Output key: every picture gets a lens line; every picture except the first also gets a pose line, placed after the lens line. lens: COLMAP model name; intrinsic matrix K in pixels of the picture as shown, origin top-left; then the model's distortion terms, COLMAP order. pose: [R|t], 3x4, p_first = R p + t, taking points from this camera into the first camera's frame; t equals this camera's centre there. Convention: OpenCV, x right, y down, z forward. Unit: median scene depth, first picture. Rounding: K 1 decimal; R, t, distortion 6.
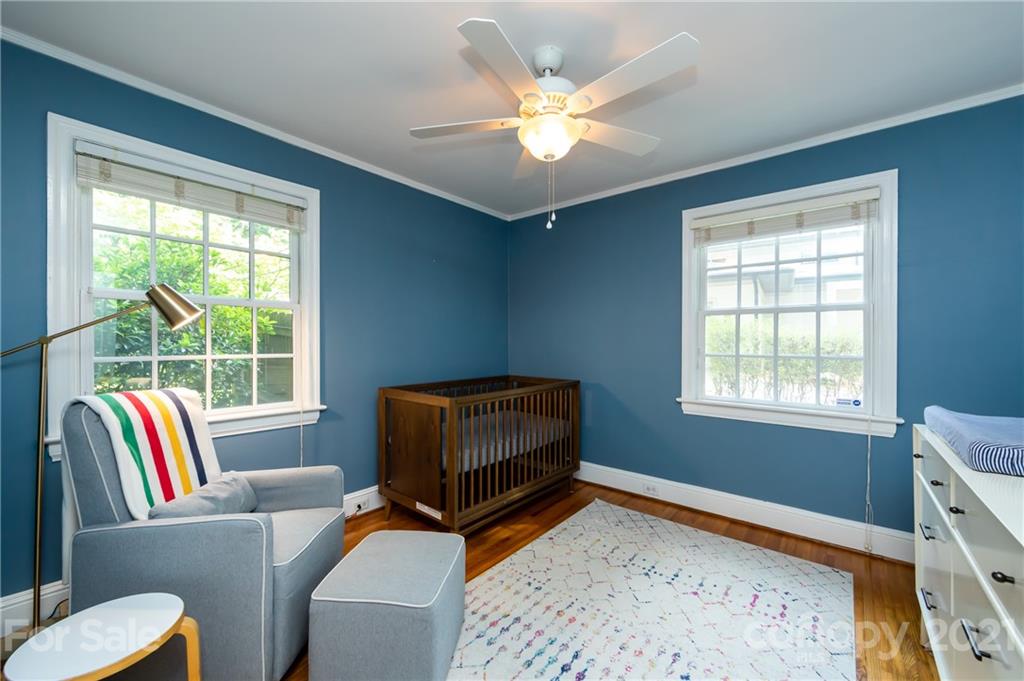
lens RADIAL K [[408.1, 0, 511.8], [0, 408.1, 341.7], [0, 0, 1]] dist [0.000246, -0.000078]
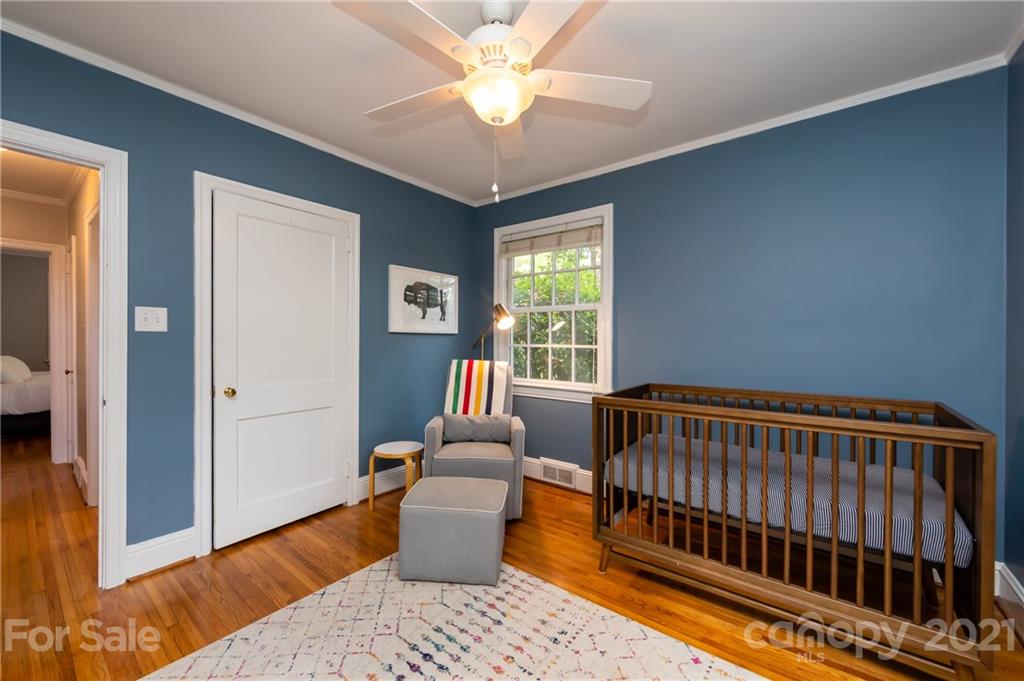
lens RADIAL K [[402.8, 0, 512.8], [0, 402.8, 342.6], [0, 0, 1]] dist [-0.002490, -0.000197]
pose [[0.028613, 0.011874, -0.999520, 0.912619], [-0.005454, 0.999916, 0.011722, 0.010700], [0.999576, 0.005116, 0.028676, 0.961264]]
